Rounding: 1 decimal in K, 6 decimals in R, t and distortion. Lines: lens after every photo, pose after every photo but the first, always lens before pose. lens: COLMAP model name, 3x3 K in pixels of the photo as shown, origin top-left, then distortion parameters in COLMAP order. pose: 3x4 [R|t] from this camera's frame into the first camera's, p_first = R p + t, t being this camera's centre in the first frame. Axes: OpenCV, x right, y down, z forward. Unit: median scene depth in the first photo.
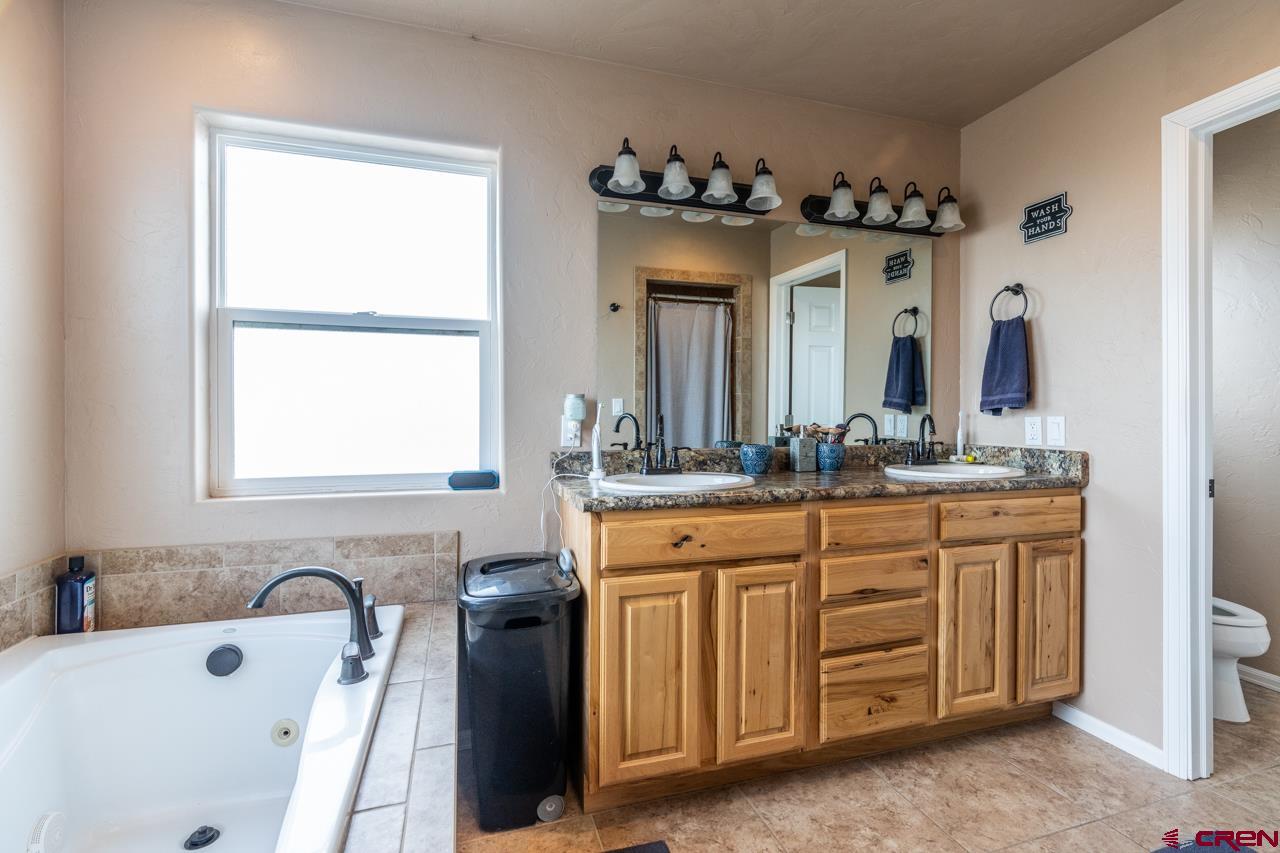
lens RADIAL K [[578.0, 0, 645.2], [0, 578.0, 416.7], [0, 0, 1]] dist [-0.004255, -0.000133]
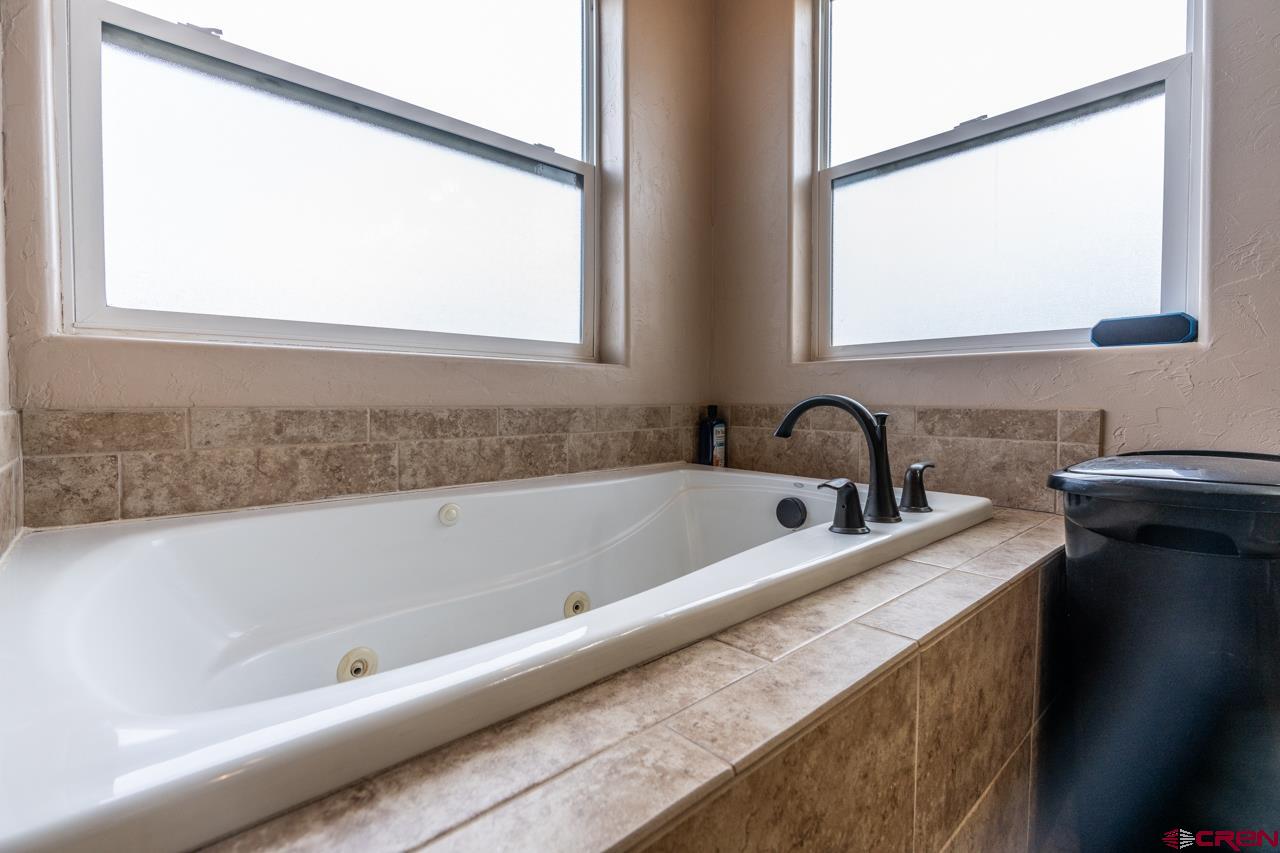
lens RADIAL K [[578.0, 0, 645.2], [0, 578.0, 416.7], [0, 0, 1]] dist [-0.004255, -0.000133]
pose [[0.412636, 0.022718, -0.910613, 0.037027], [-0.005435, 0.999733, 0.022478, 0.217055], [0.910880, -0.004326, 0.412649, 0.342374]]
